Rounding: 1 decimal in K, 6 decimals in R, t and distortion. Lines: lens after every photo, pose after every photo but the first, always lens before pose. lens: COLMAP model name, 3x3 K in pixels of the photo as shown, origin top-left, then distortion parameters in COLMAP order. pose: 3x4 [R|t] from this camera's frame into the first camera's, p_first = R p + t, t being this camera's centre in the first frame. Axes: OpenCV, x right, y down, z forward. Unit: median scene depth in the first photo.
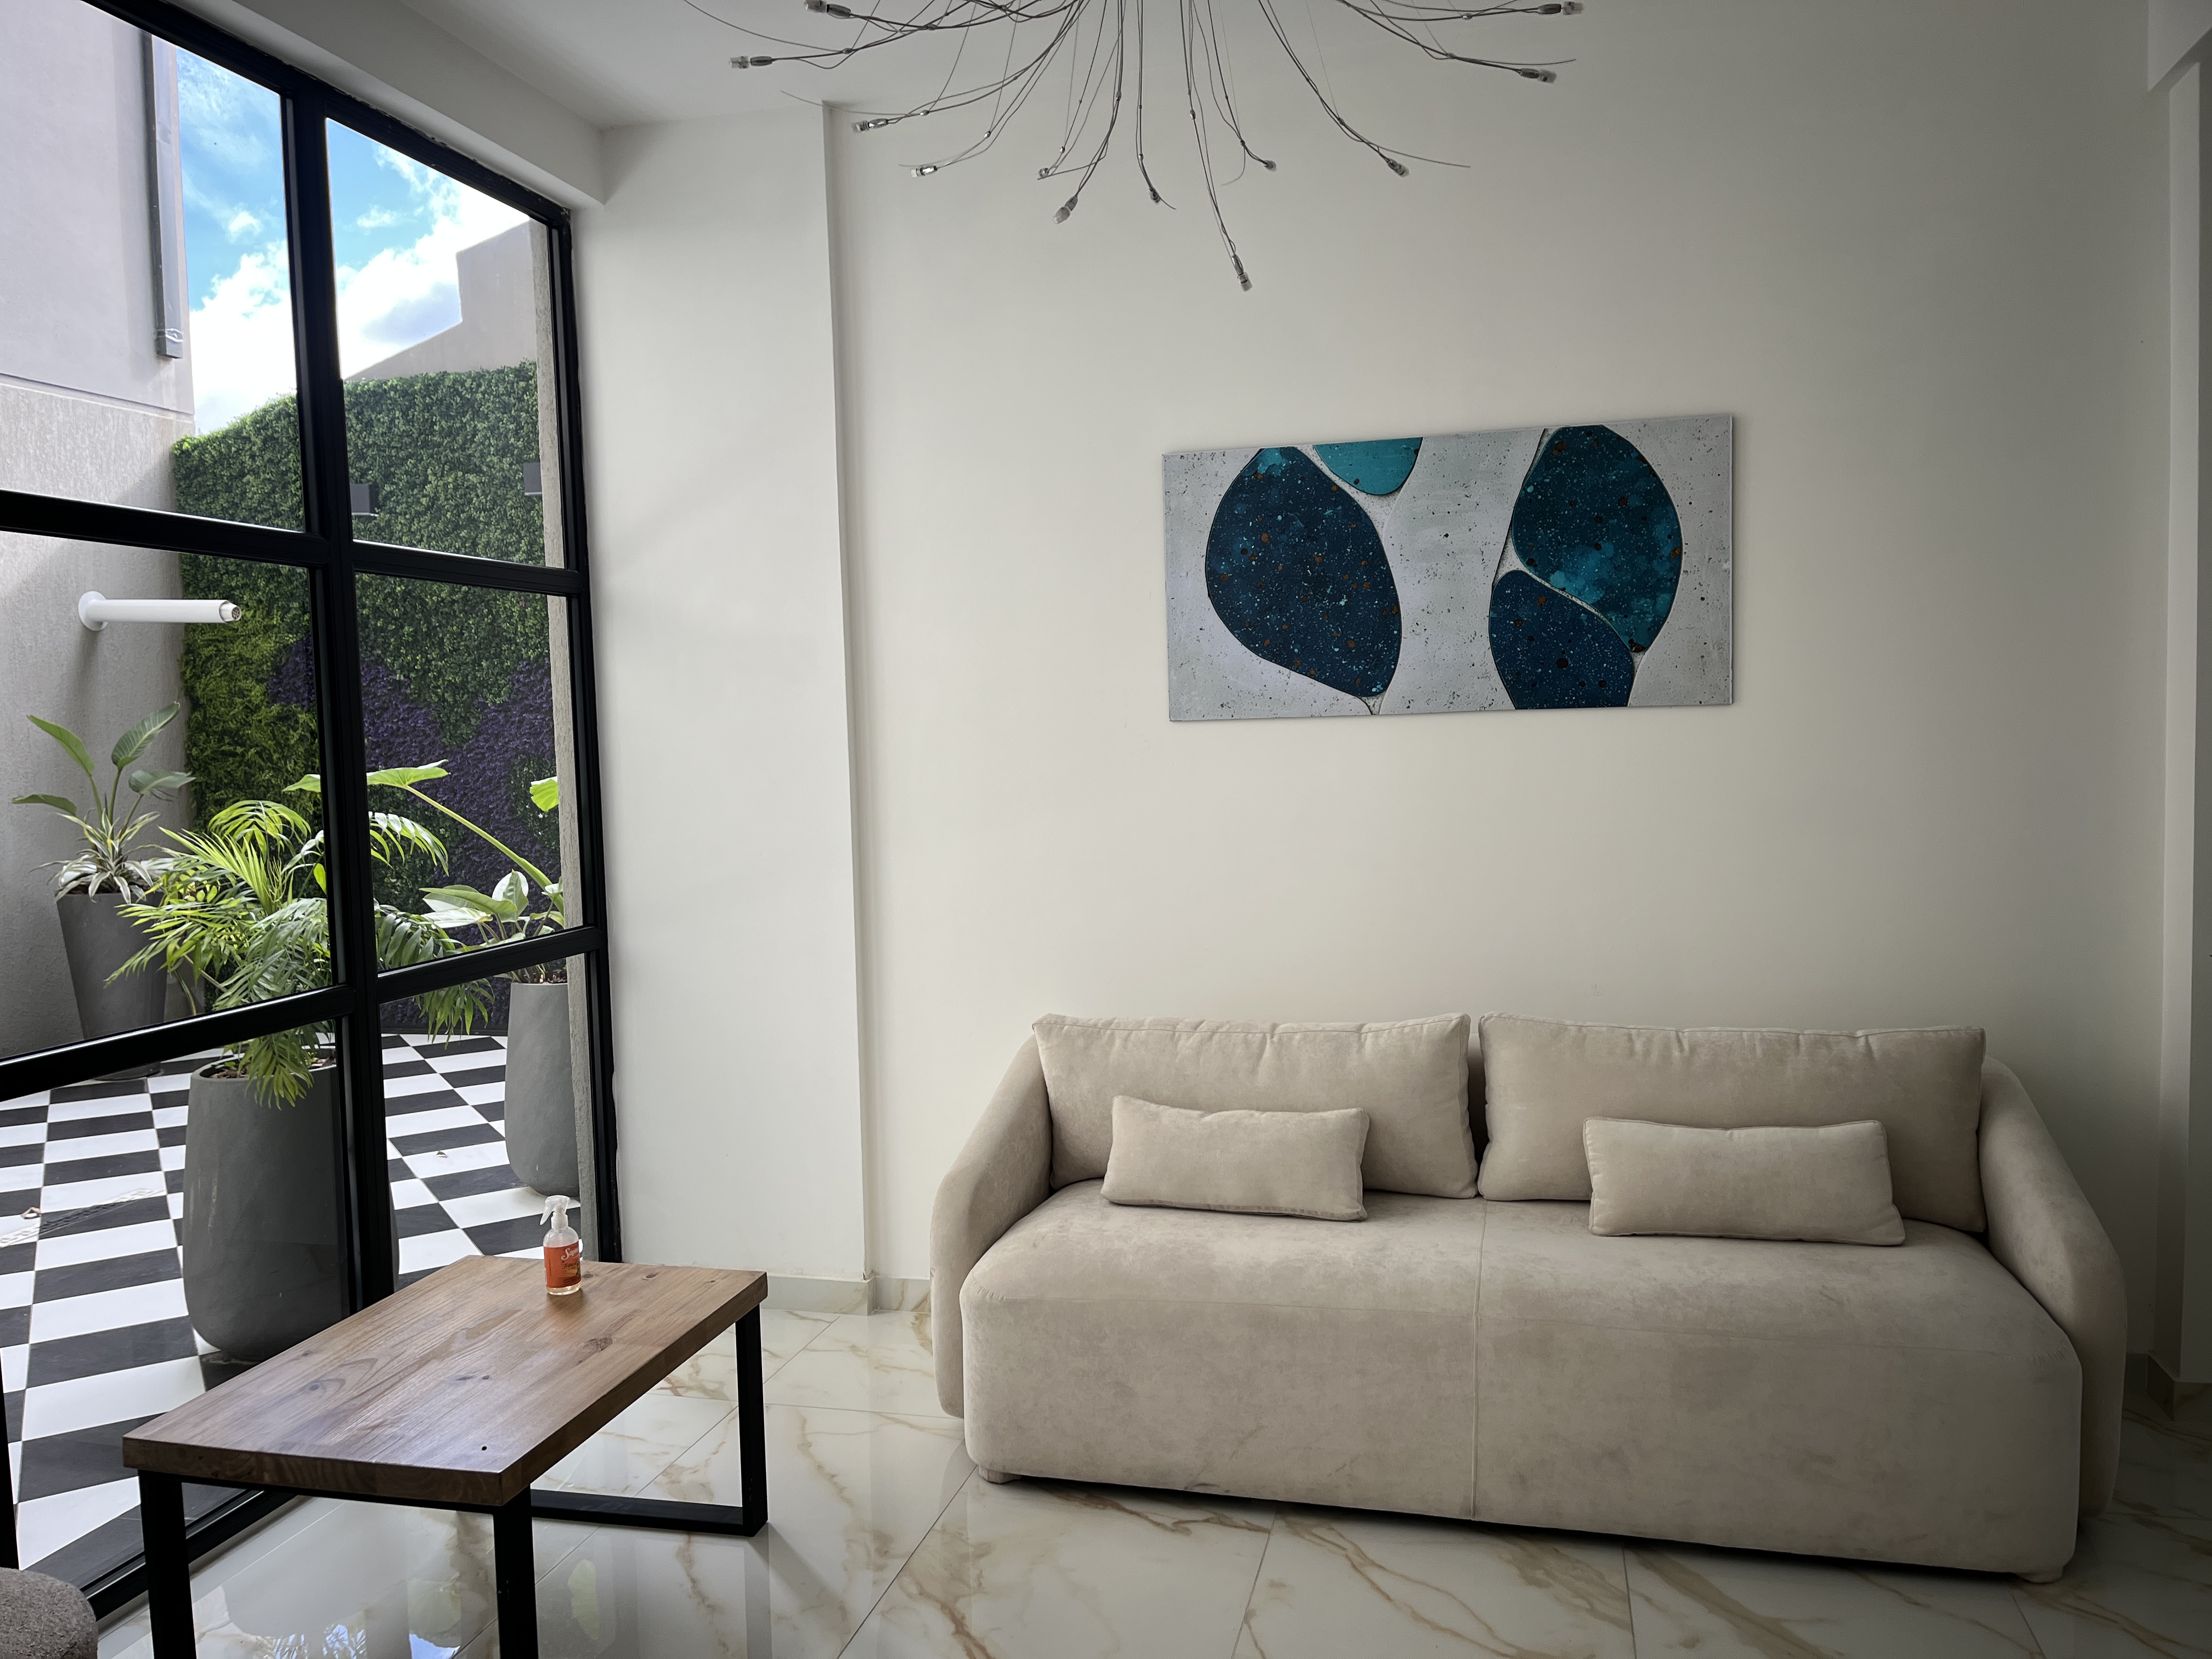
lens RADIAL K [[1660.4, 0, 1108.8], [0, 1660.4, 832.7], [0, 0, 1]] dist [0.072153, -0.095301]
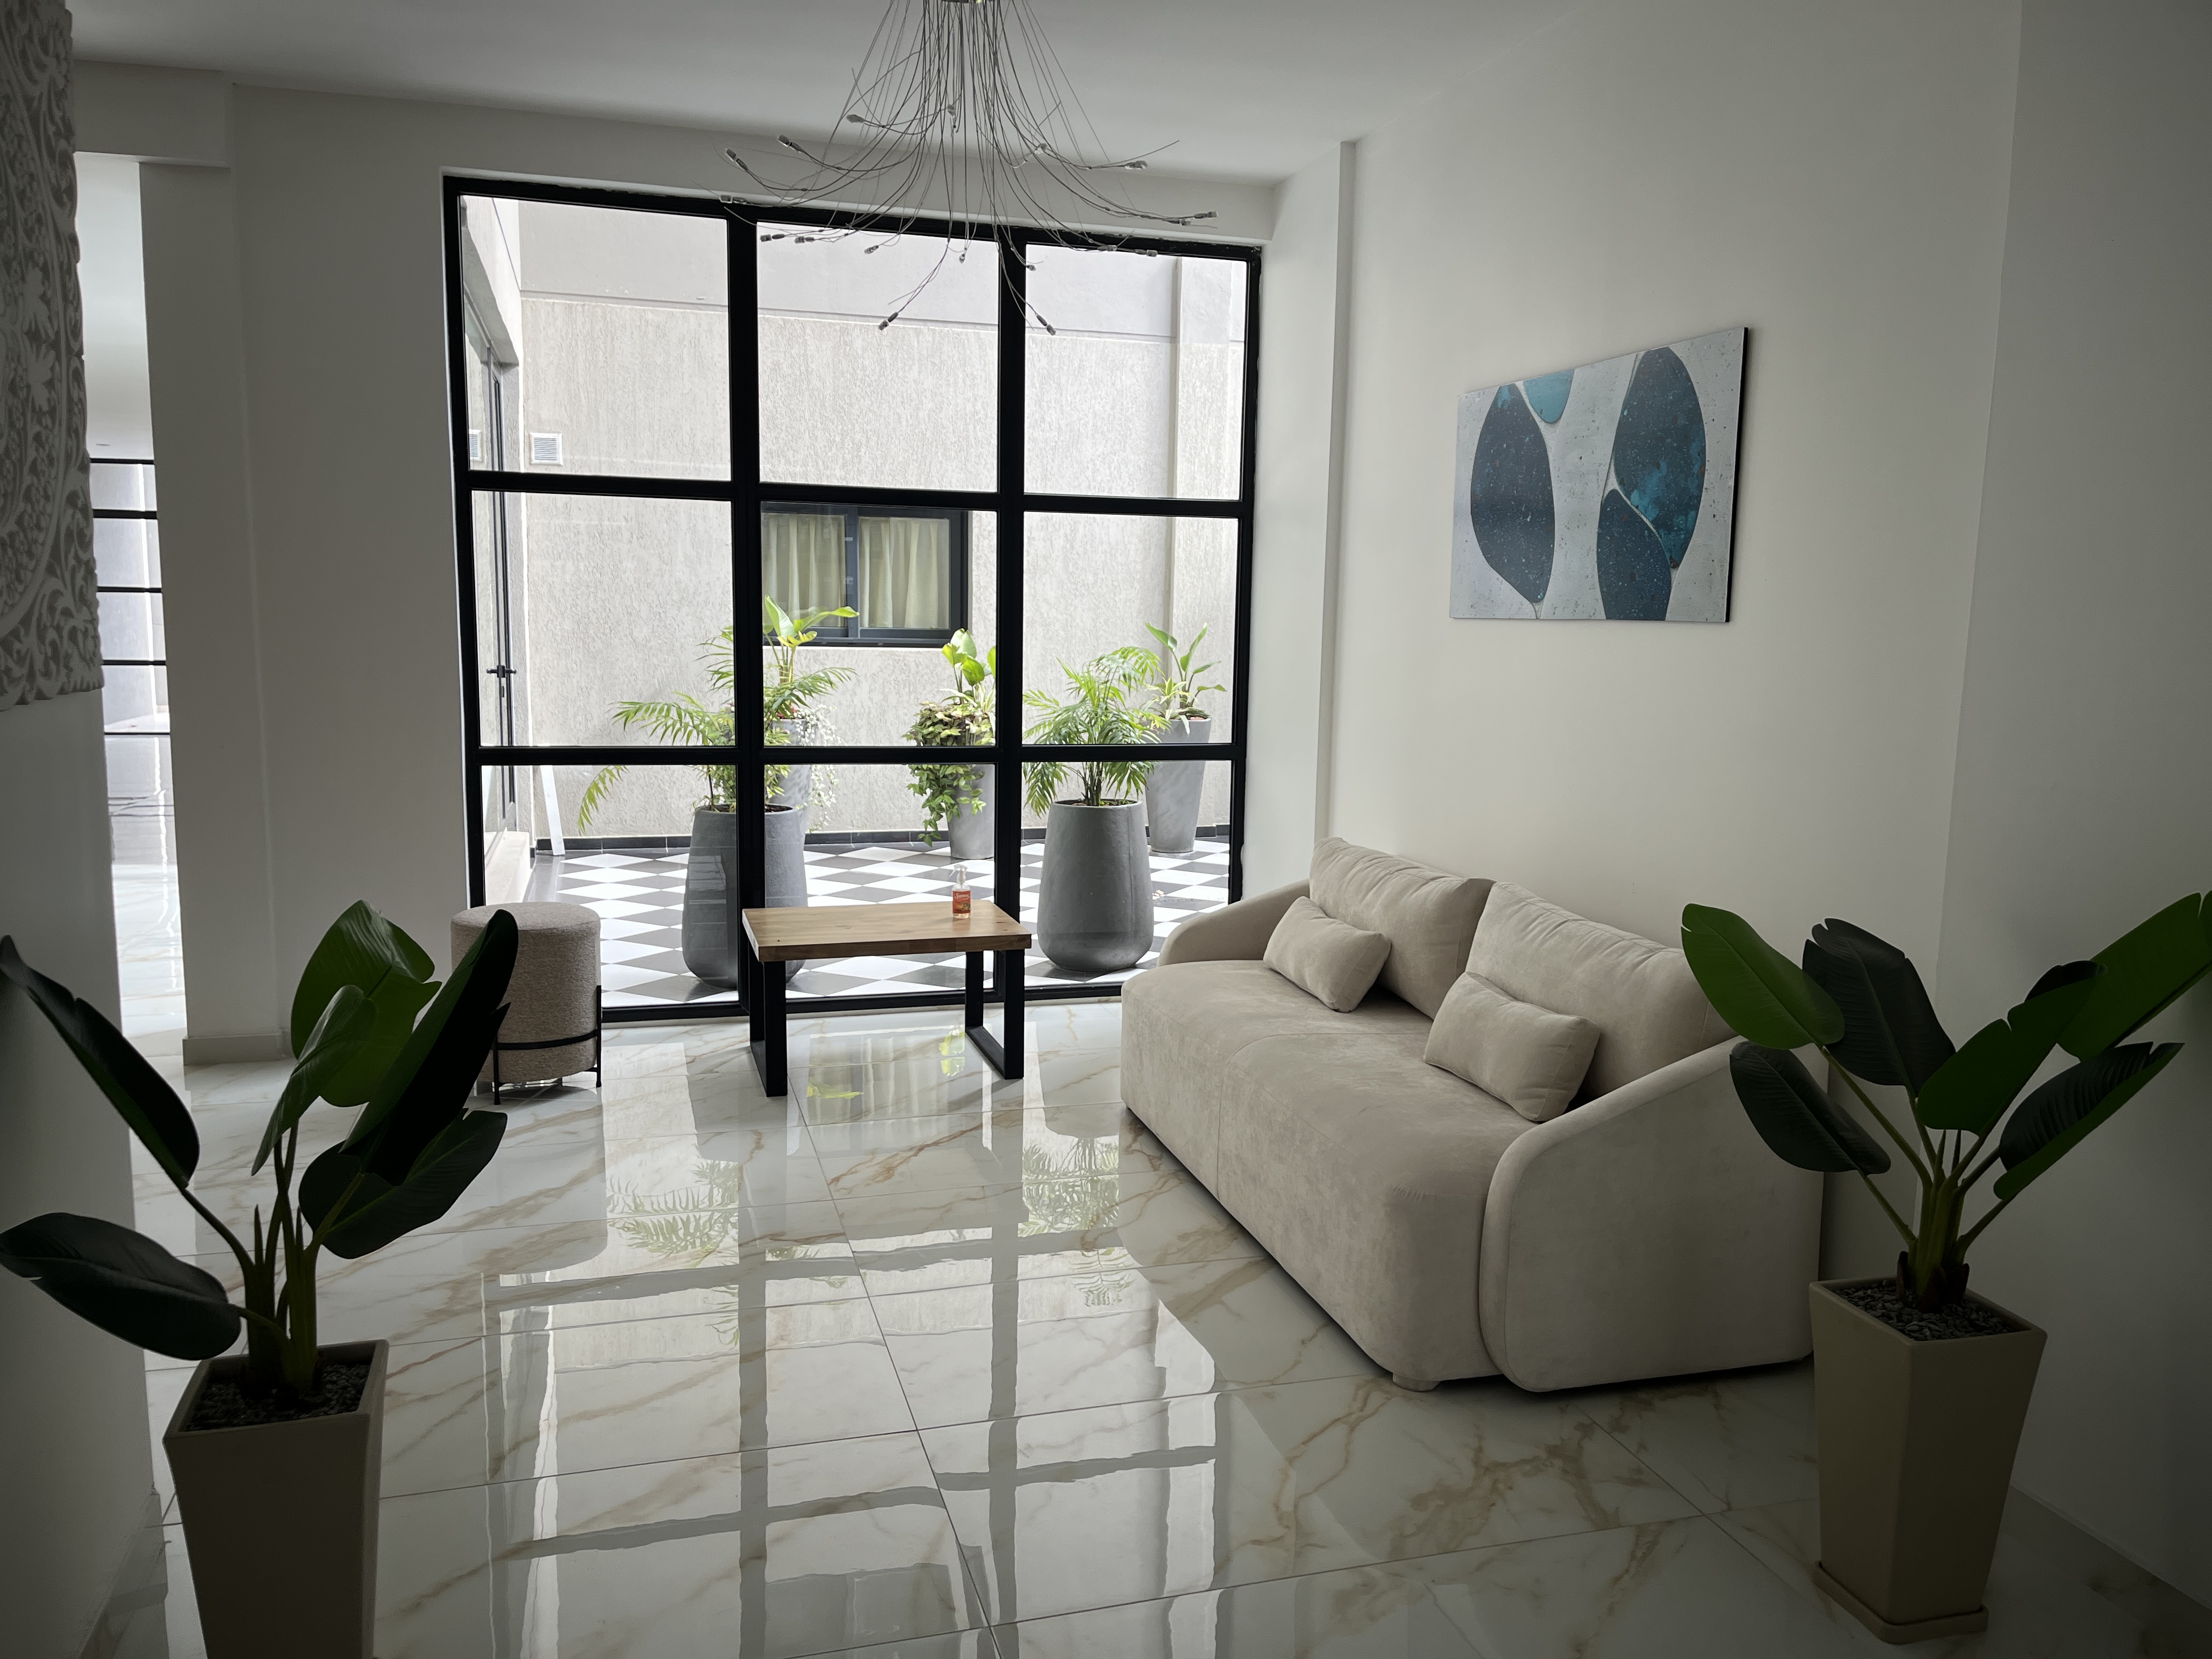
lens RADIAL K [[1660.4, 0, 1104.5], [0, 1660.4, 825.2], [0, 0, 1]] dist [0.072153, -0.095301]
pose [[0.497479, 0.143870, -0.855463, 1.034150], [-0.066357, 0.989573, 0.127836, -0.058987], [0.864935, -0.006830, 0.501838, 0.172648]]
